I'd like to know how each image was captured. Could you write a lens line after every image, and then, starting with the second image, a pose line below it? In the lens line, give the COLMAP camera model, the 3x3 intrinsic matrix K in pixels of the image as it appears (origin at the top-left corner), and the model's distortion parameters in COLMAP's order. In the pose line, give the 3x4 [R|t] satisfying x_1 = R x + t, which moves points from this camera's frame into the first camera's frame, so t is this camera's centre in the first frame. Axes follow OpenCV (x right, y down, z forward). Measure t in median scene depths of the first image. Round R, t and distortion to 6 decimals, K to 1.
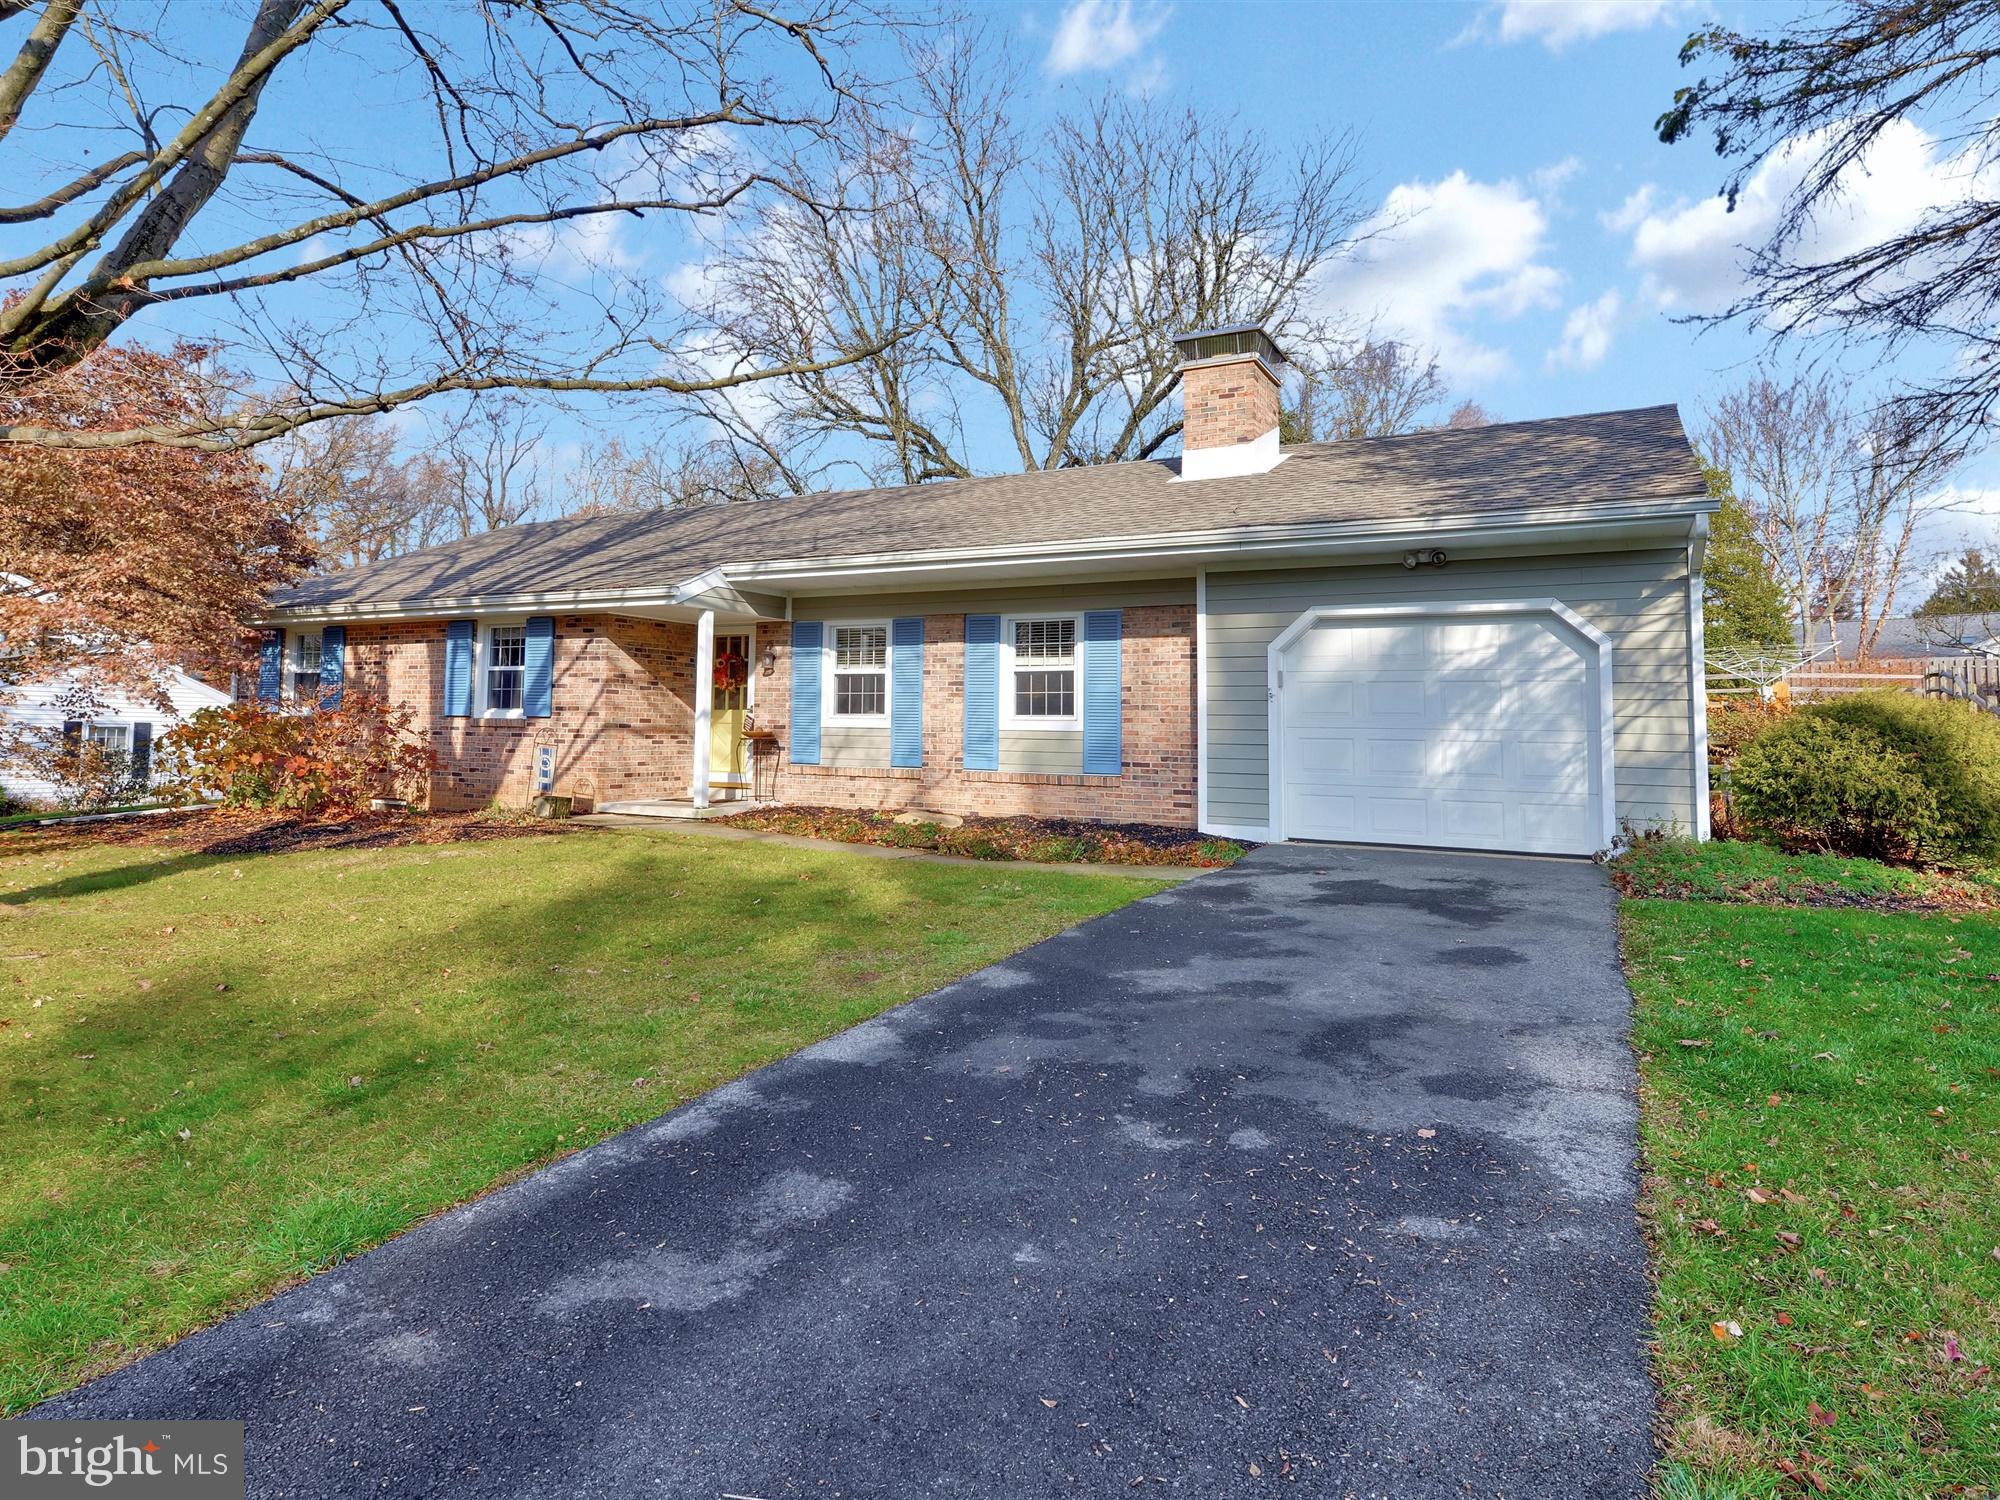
lens RADIAL K [[1057.2, 0, 995.1], [0, 1057.2, 710.6], [0, 0, 1]] dist [0.032187, 0.000051]
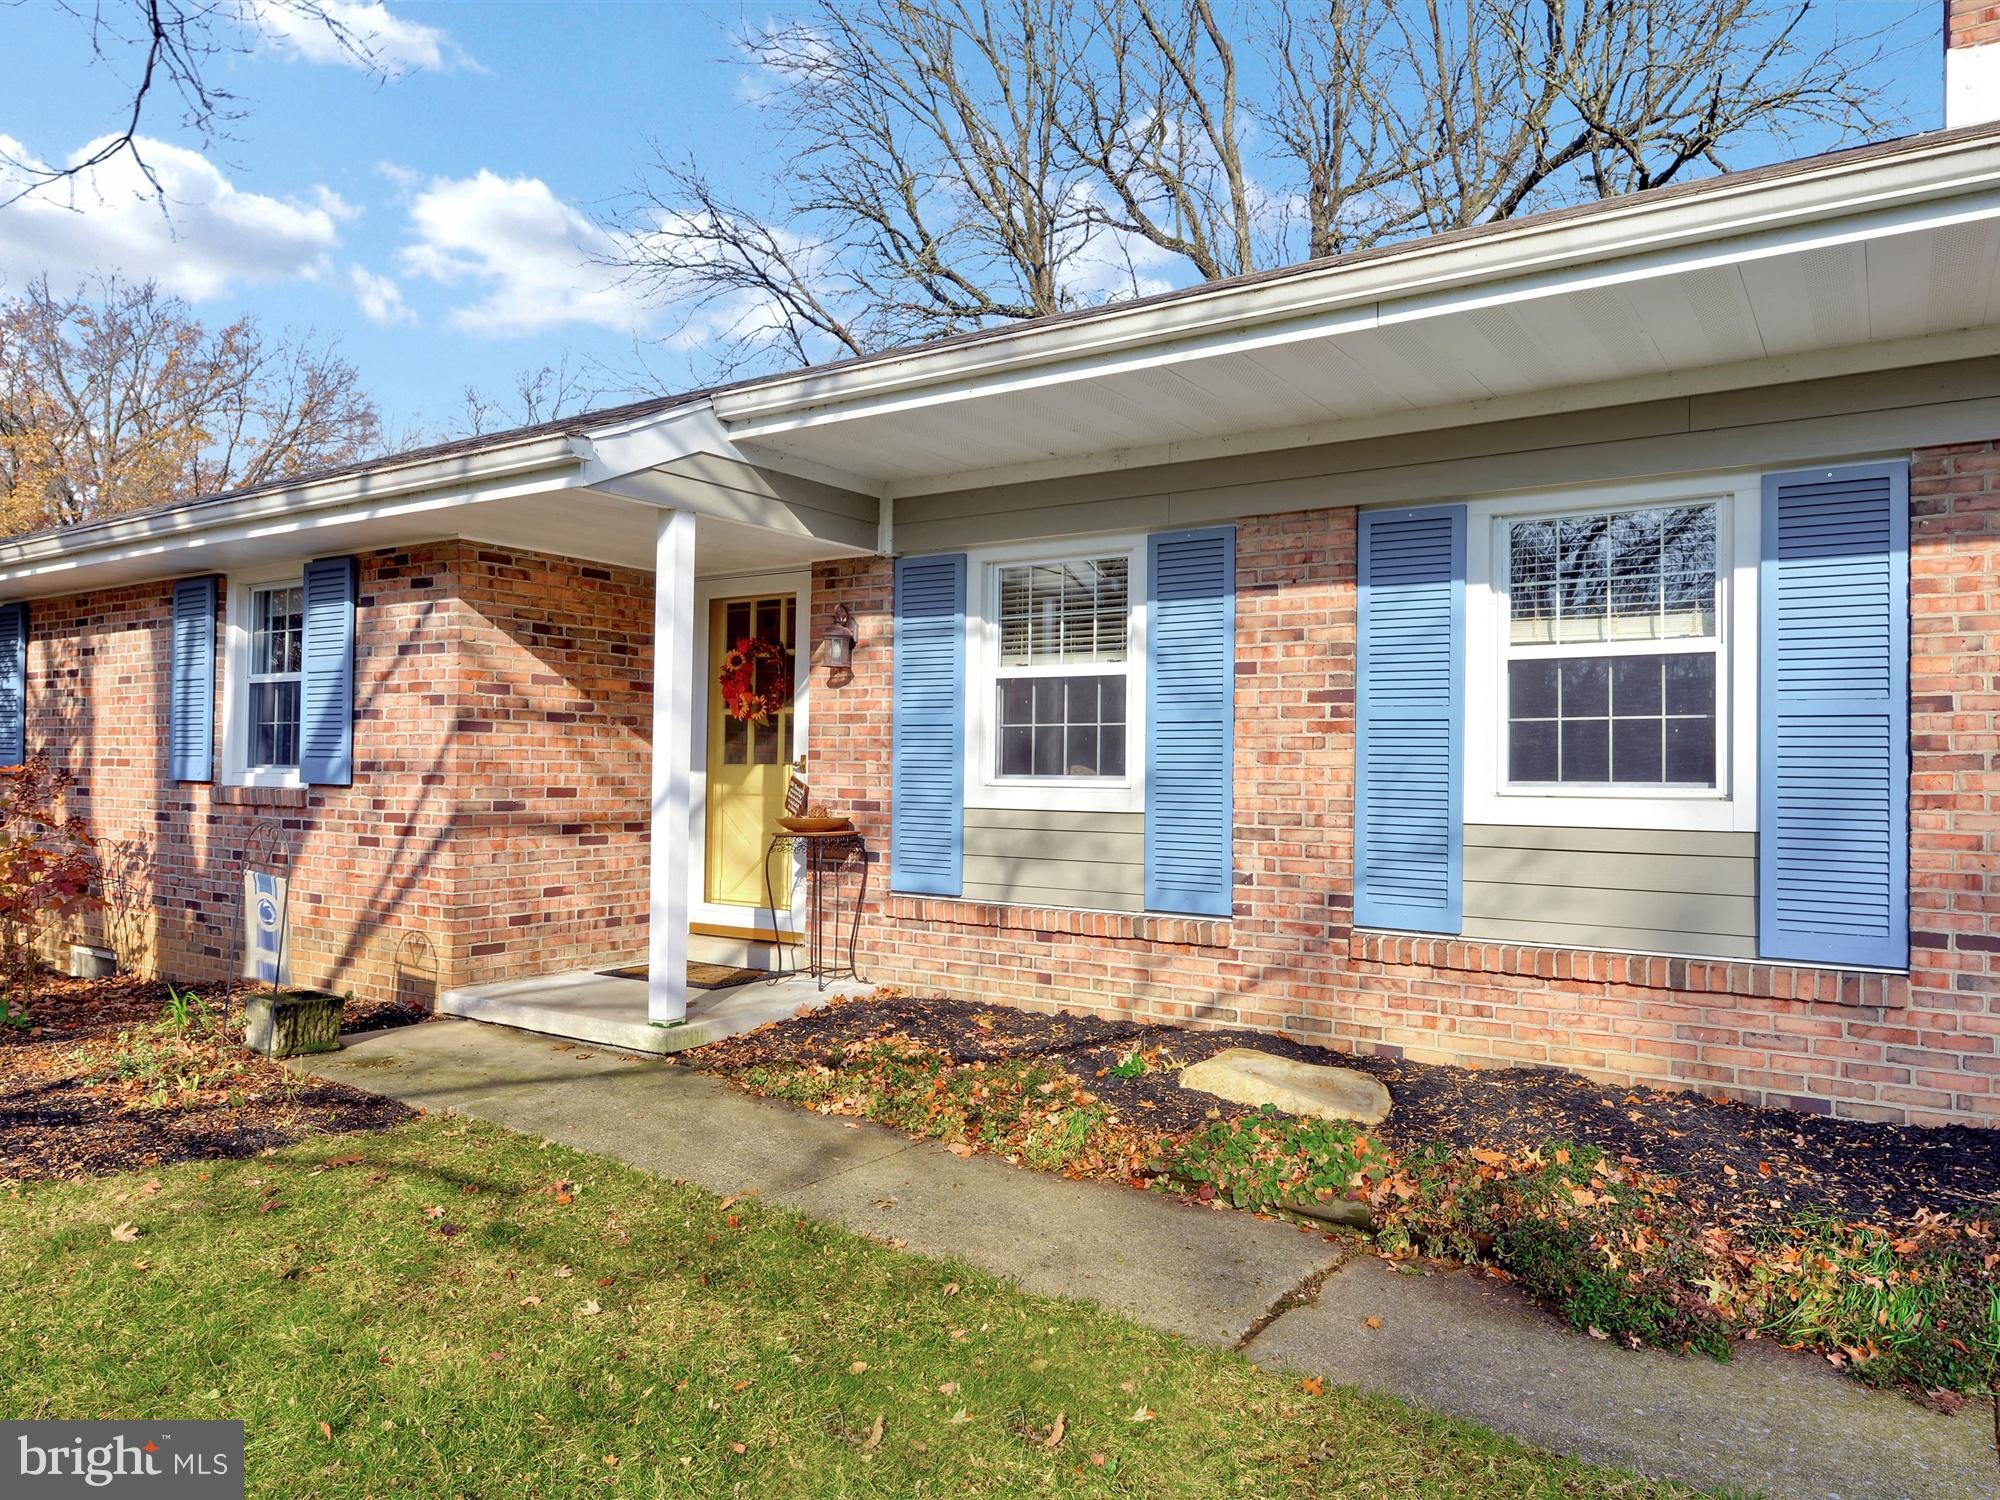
lens RADIAL K [[1270.5, 0, 1000.0], [0, 1270.5, 750.0], [0, 0, 1]] dist [-0.003187, -0.000507]
pose [[0.994869, -0.006477, -0.100960, -0.102993], [0.006726, 0.999975, 0.002124, -0.008130], [0.100944, -0.002793, 0.994888, 0.519932]]
